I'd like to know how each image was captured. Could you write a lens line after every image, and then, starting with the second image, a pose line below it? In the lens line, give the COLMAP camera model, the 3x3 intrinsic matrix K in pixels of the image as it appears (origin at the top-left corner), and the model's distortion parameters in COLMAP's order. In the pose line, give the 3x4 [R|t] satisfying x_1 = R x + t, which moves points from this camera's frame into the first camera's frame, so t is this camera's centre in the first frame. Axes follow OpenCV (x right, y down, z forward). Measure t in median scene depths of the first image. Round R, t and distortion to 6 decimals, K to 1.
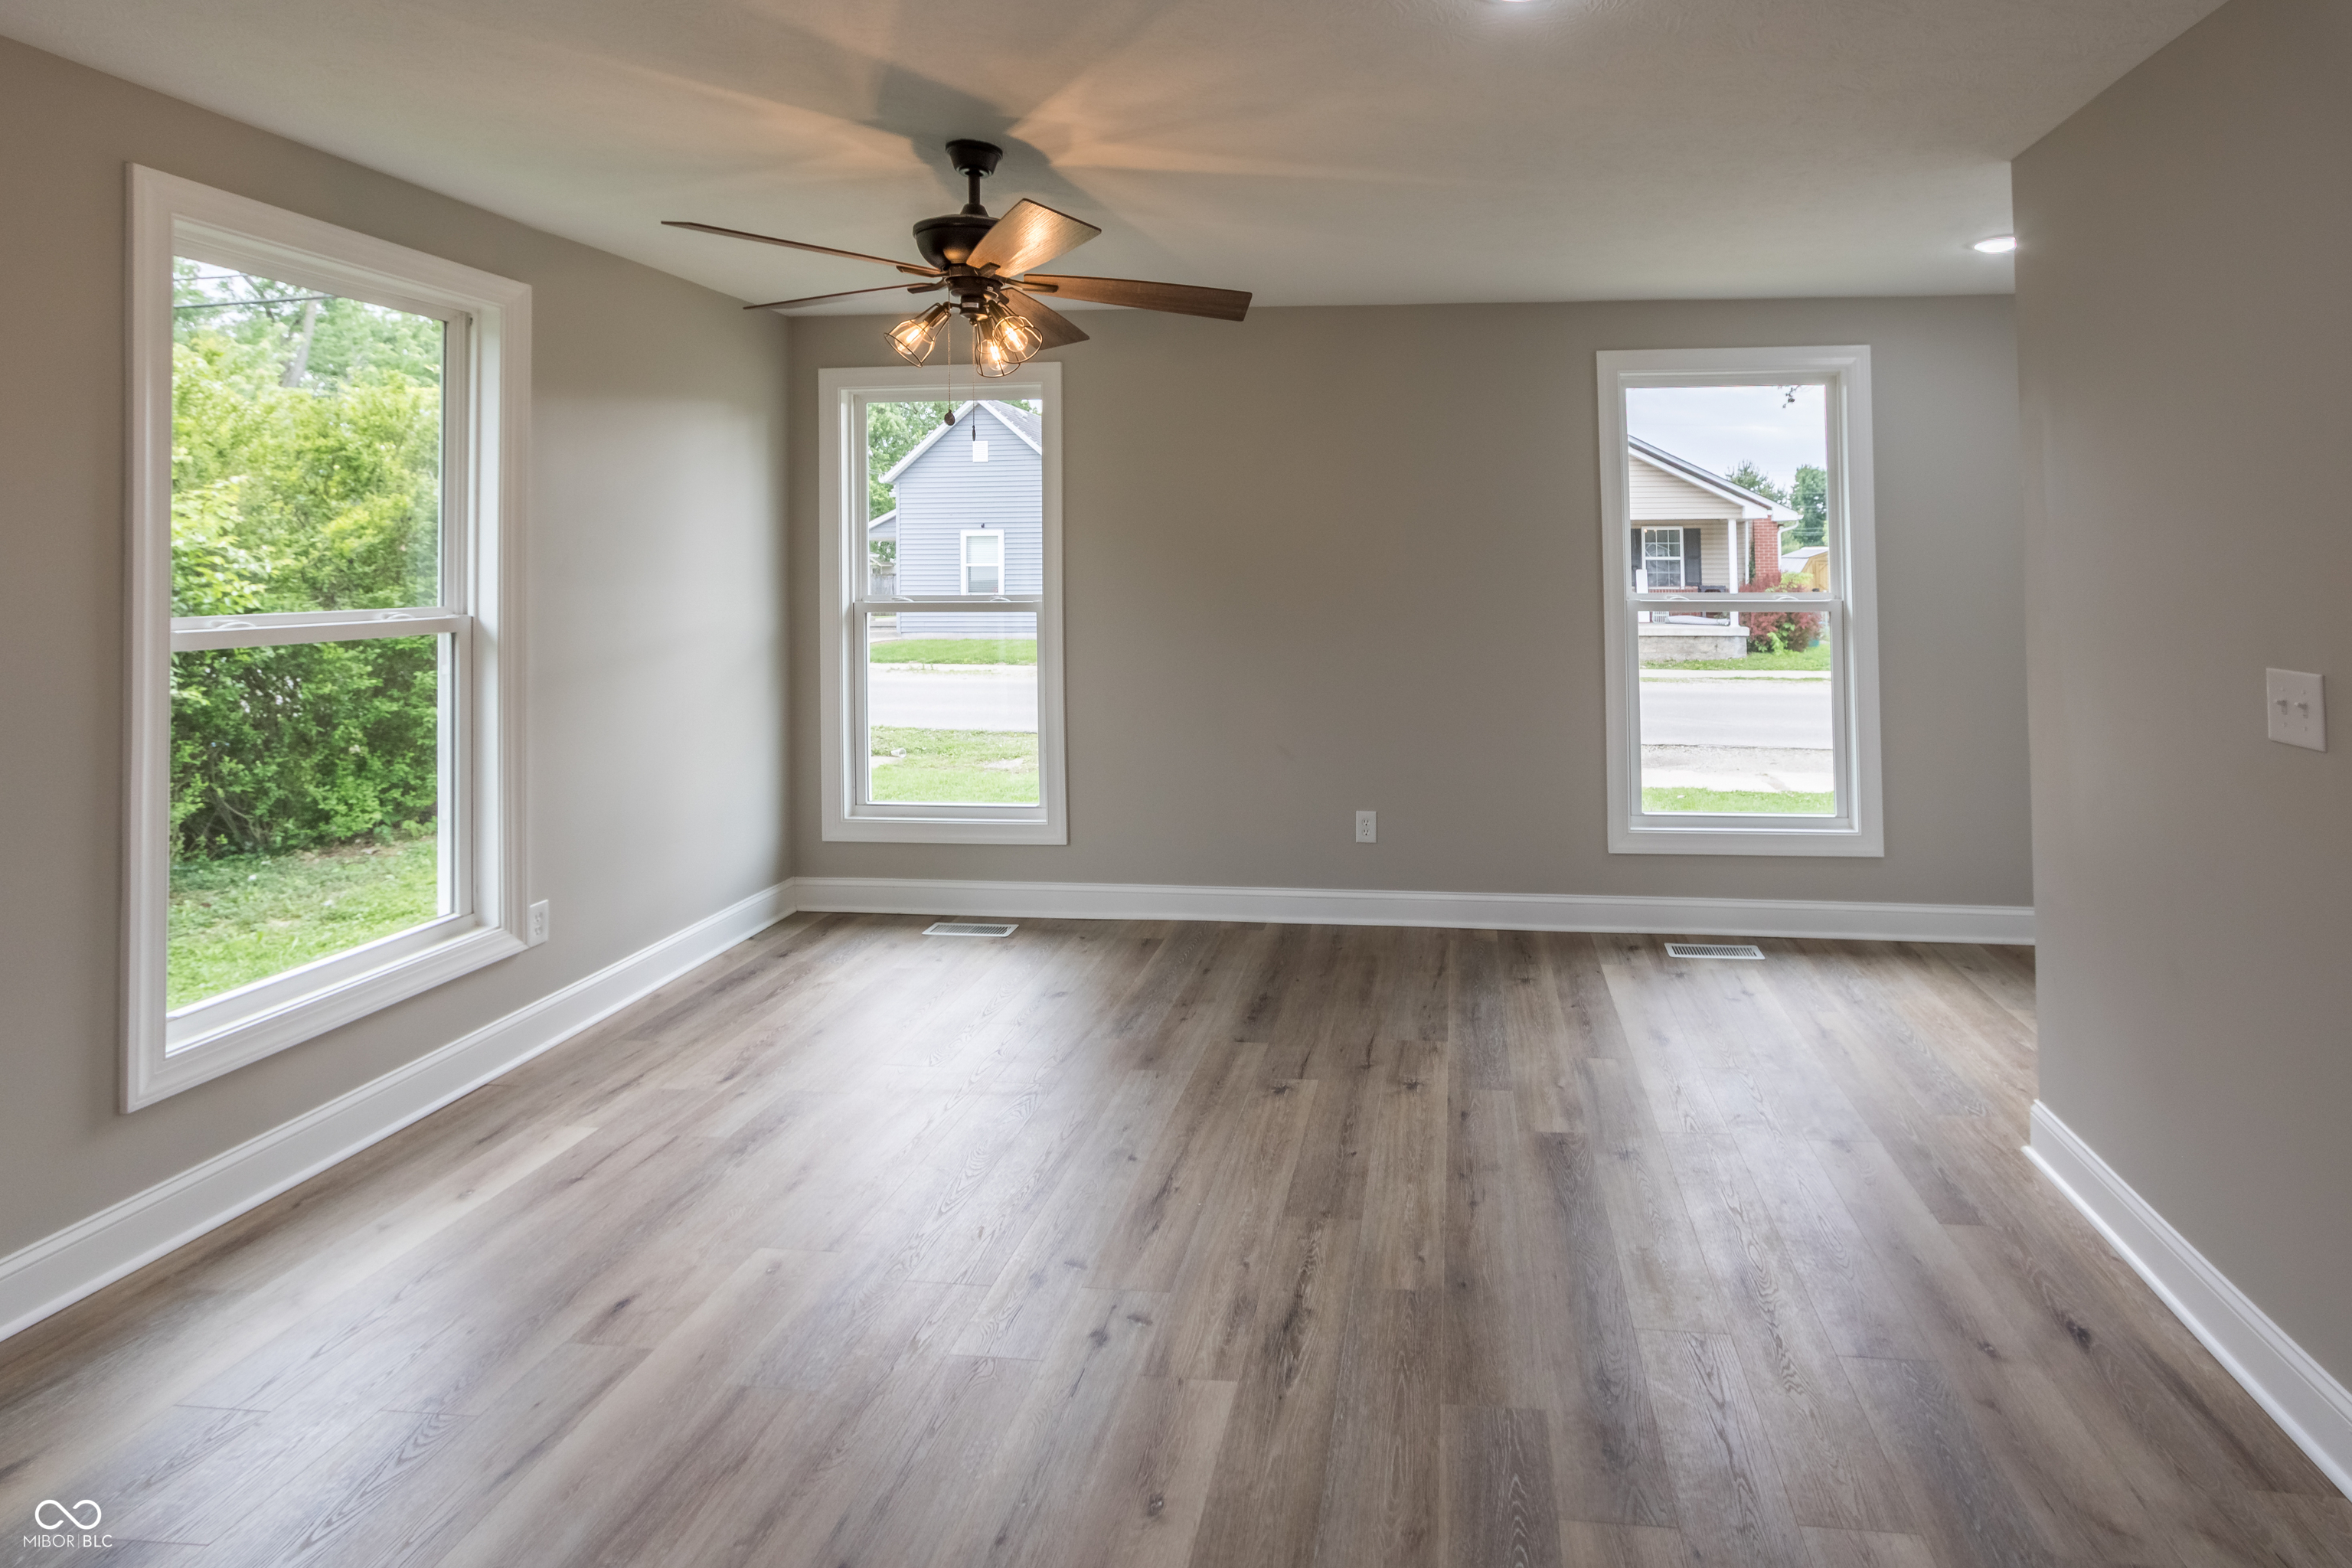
lens RADIAL K [[1191.5, 0, 1408.3], [0, 1191.5, 754.0], [0, 0, 1]] dist [0.000423, -0.000147]
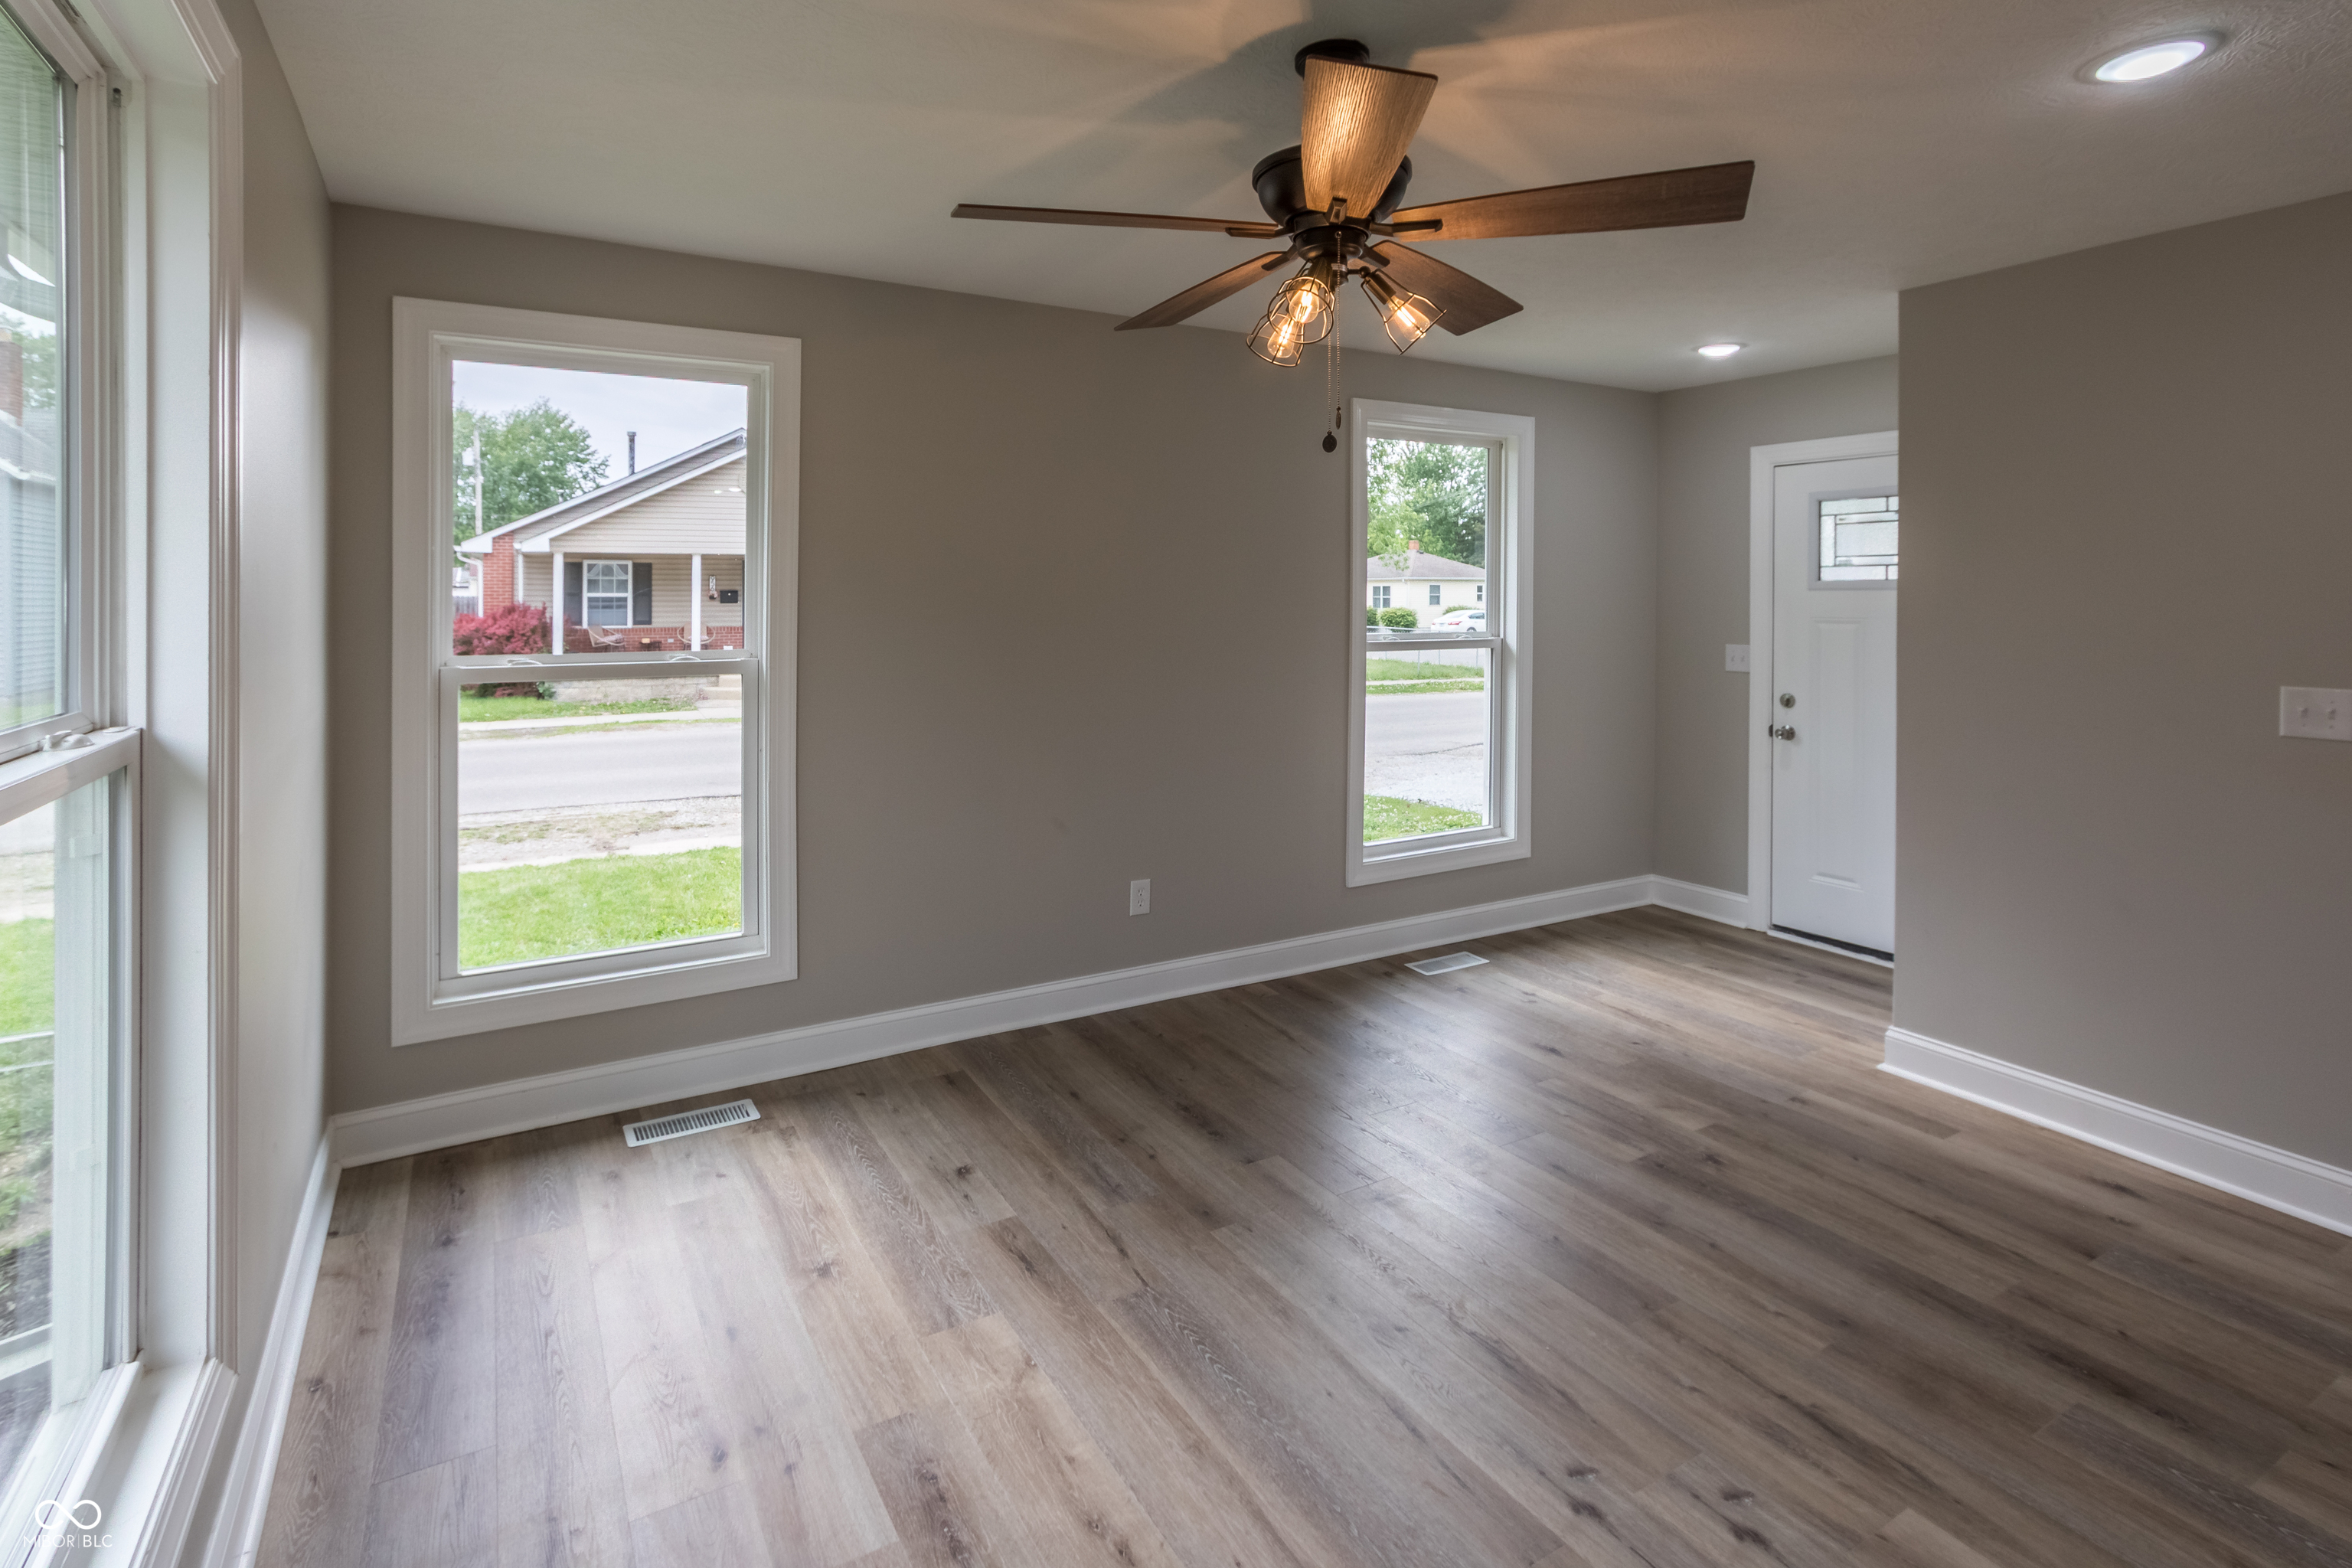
lens RADIAL K [[1112.0, 0, 1176.0], [0, 1112.0, 784.0], [0, 0, 1]] dist [0.000988, 0.000599]
pose [[0.820408, -0.090747, 0.564531, -0.709512], [0.089316, 0.995544, 0.030232, -0.070850], [-0.564759, 0.025619, 0.824858, 0.407912]]
